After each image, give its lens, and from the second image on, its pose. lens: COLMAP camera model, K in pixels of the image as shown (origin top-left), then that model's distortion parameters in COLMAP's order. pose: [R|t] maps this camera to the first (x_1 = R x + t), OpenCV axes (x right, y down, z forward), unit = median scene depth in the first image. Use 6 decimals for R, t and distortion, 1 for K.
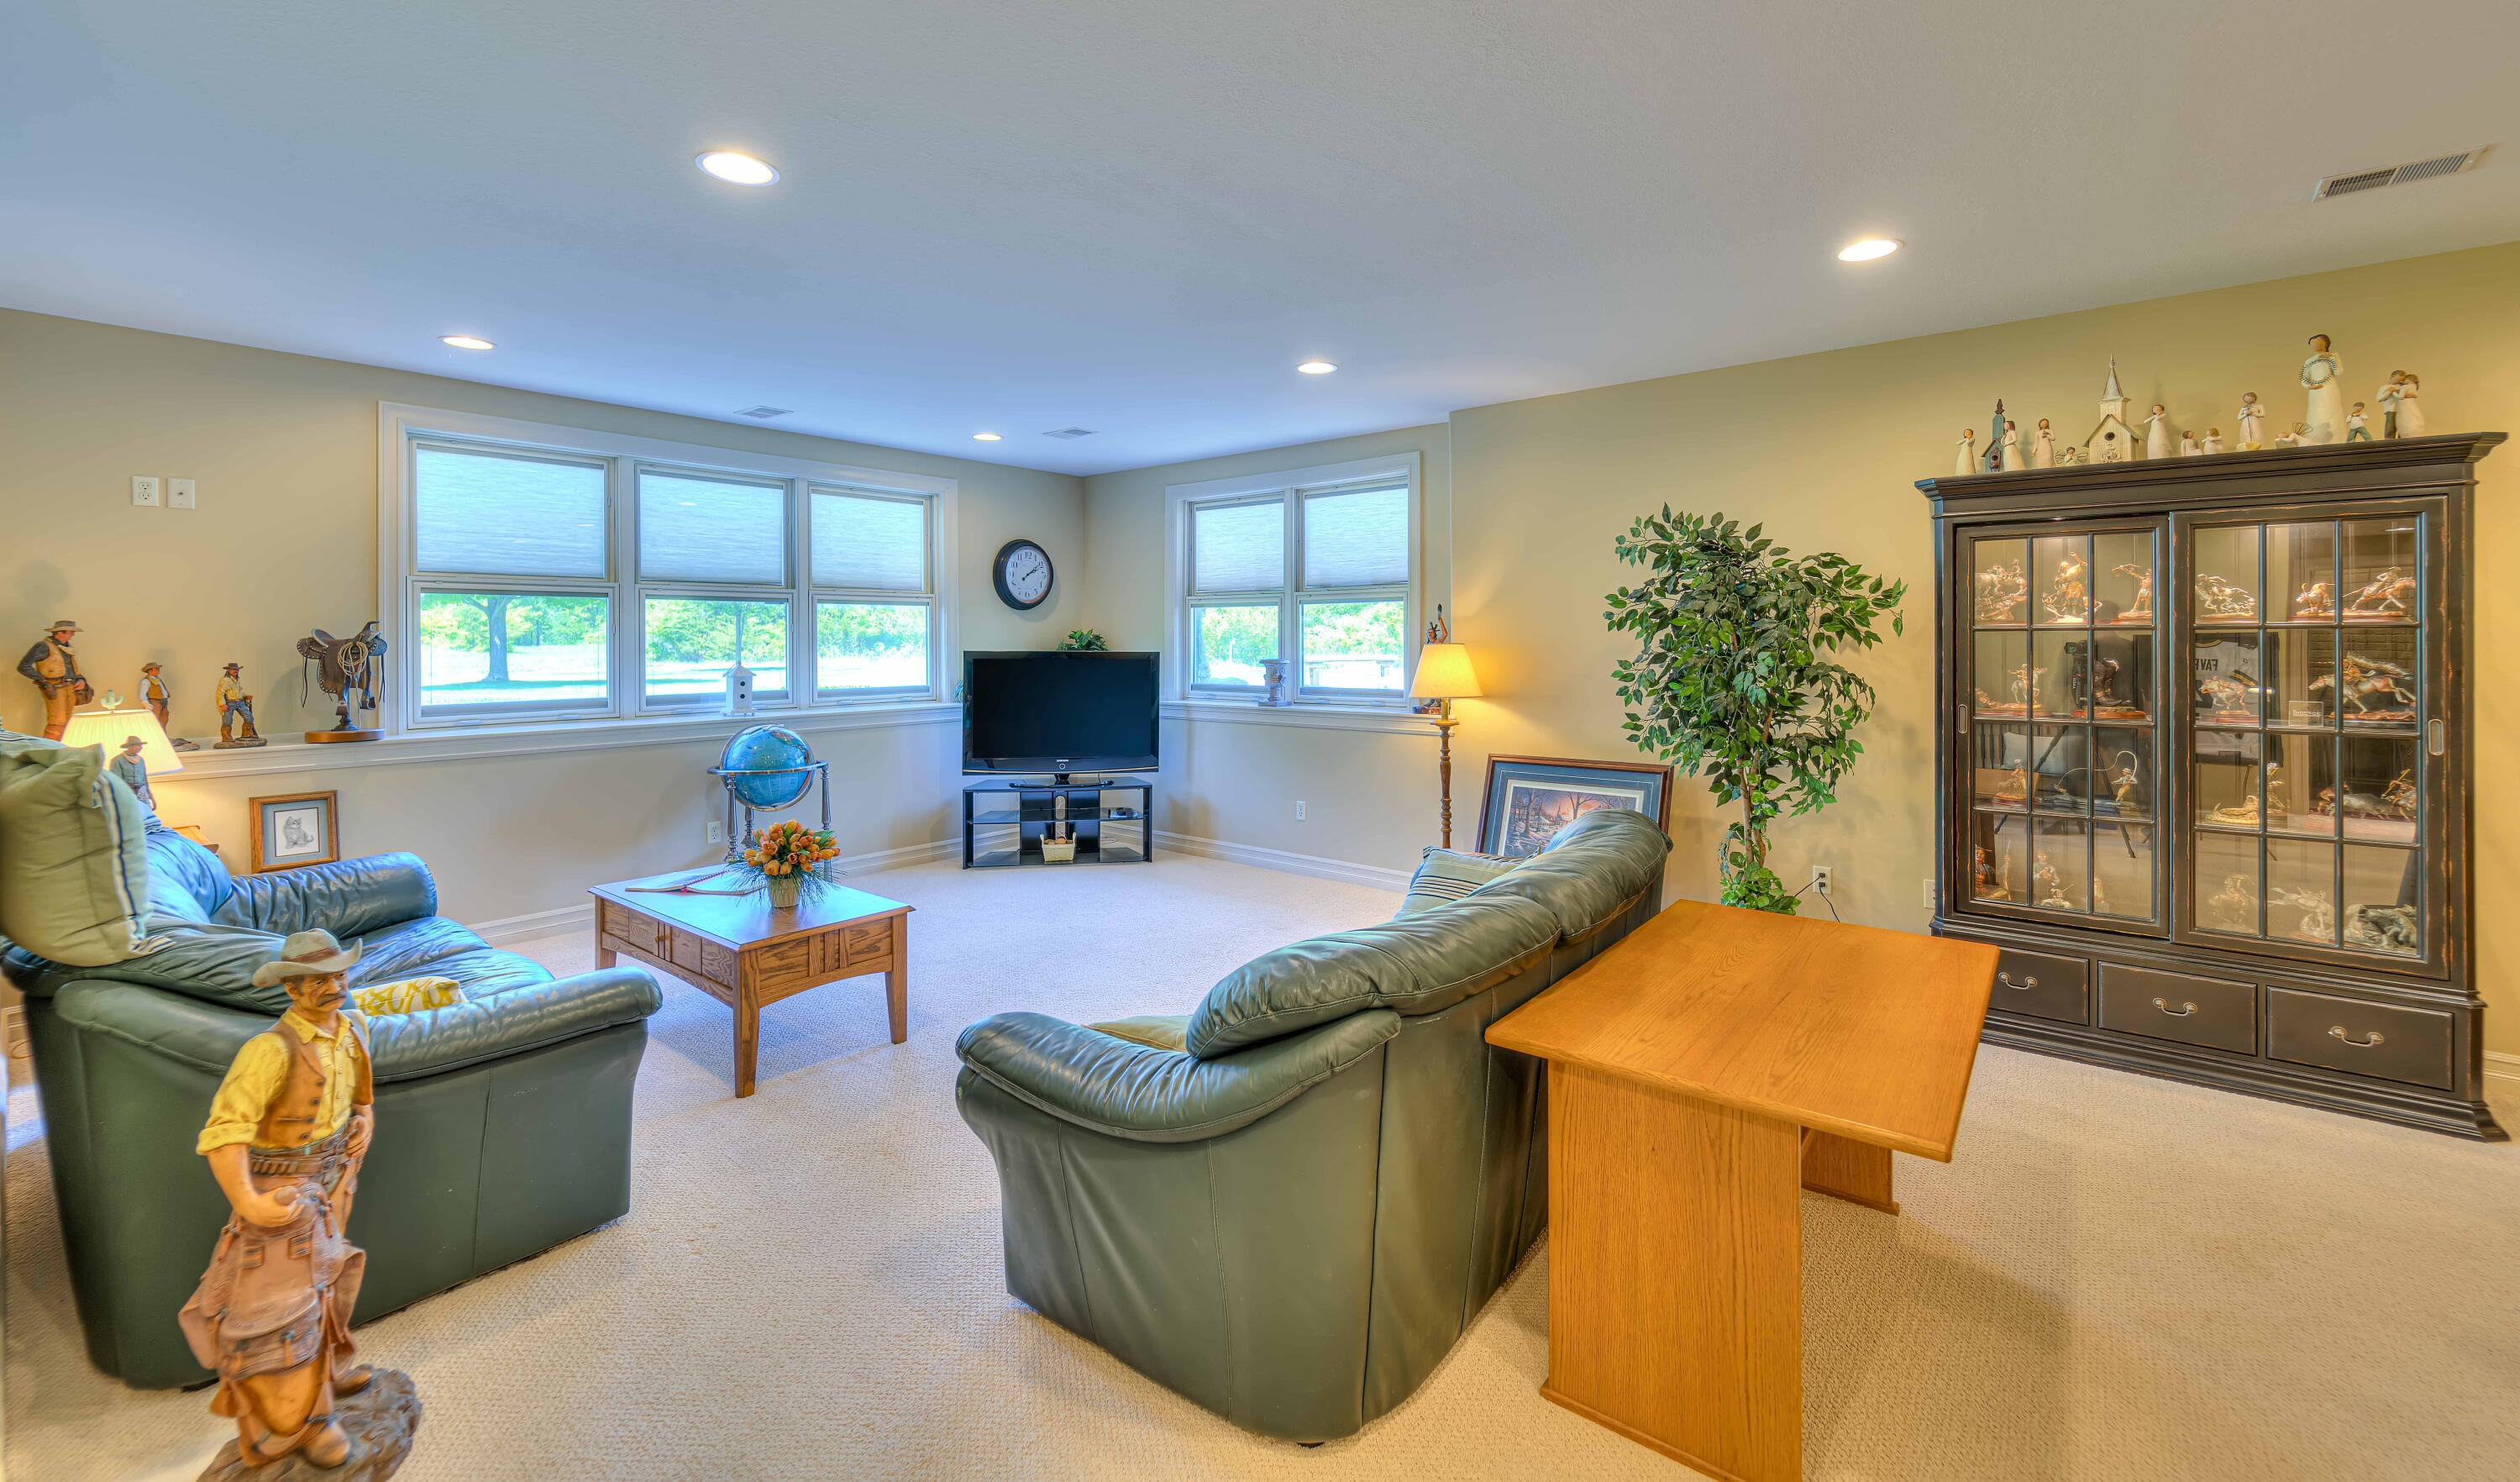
lens RADIAL K [[1011.7, 0, 1259.5], [0, 1011.7, 644.4], [0, 0, 1]] dist [0.005593, -0.004268]
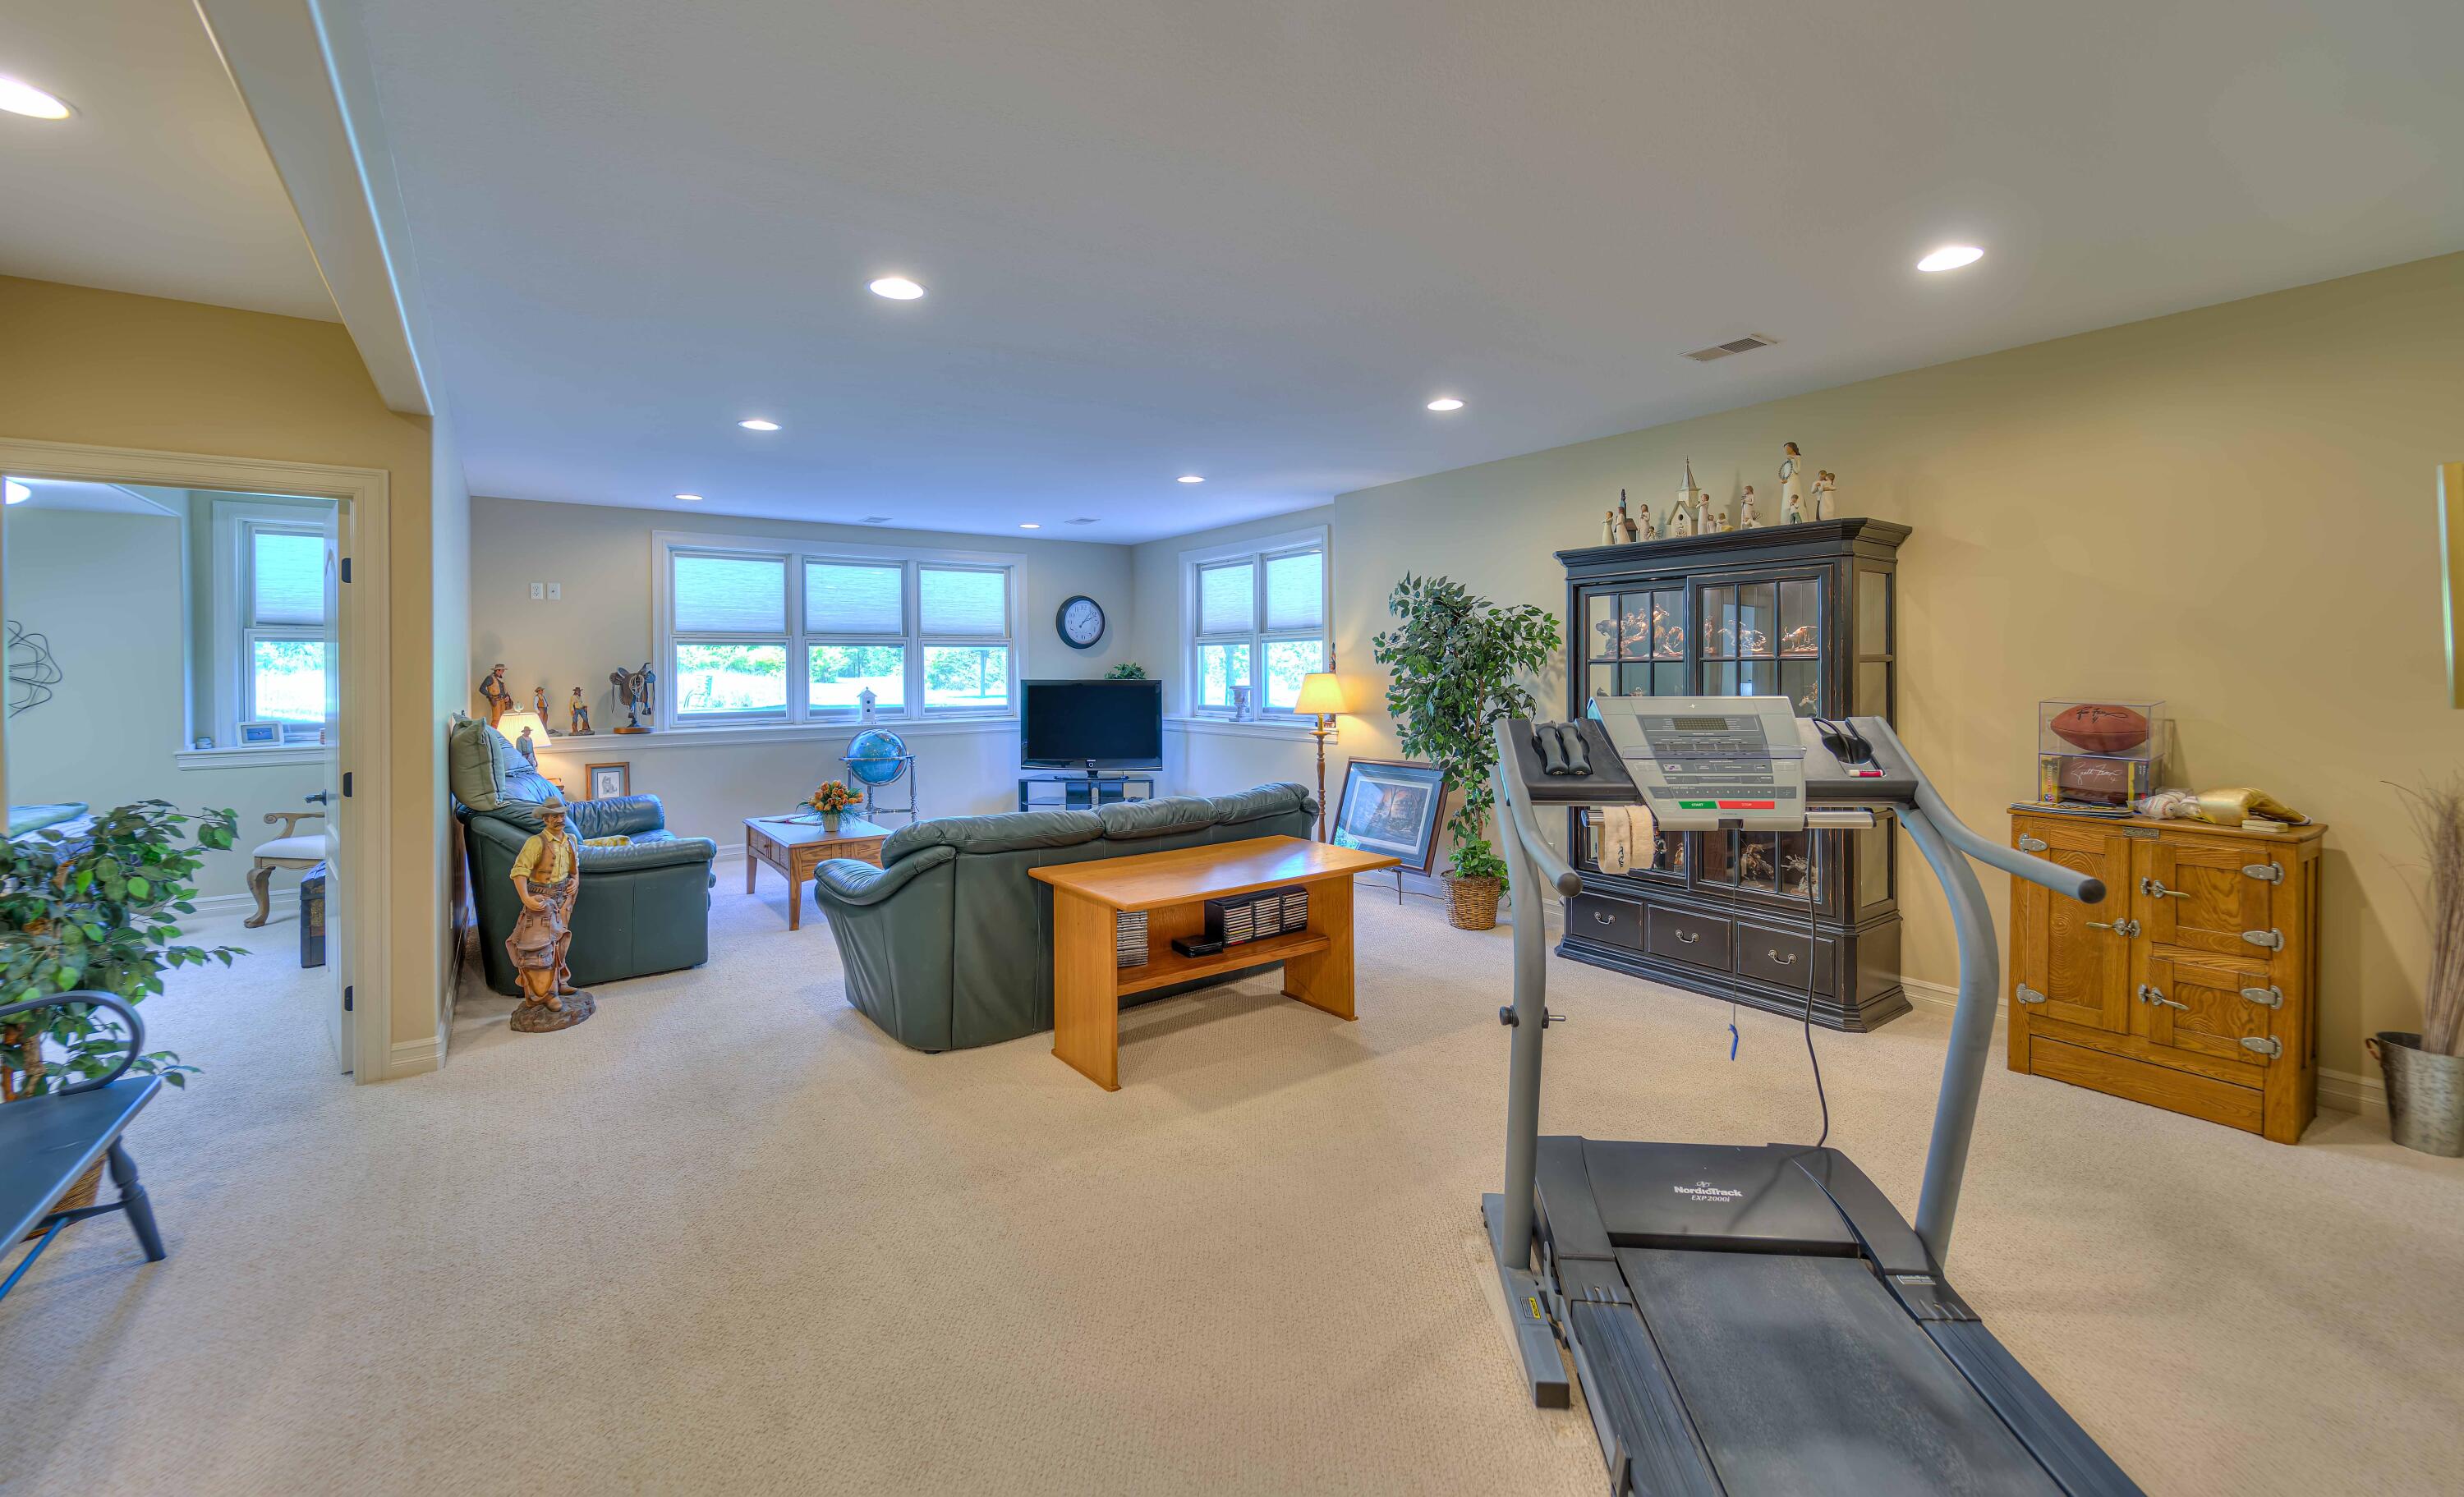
lens RADIAL K [[990.0, 0, 1233.5], [0, 990.0, 677.4], [0, 0, 1]] dist [0.000500, 0.000097]
pose [[0.966124, -0.002698, -0.258065, 0.454037], [0.003660, 0.999988, 0.003248, 0.000093], [0.258053, -0.004083, 0.966122, -0.313685]]
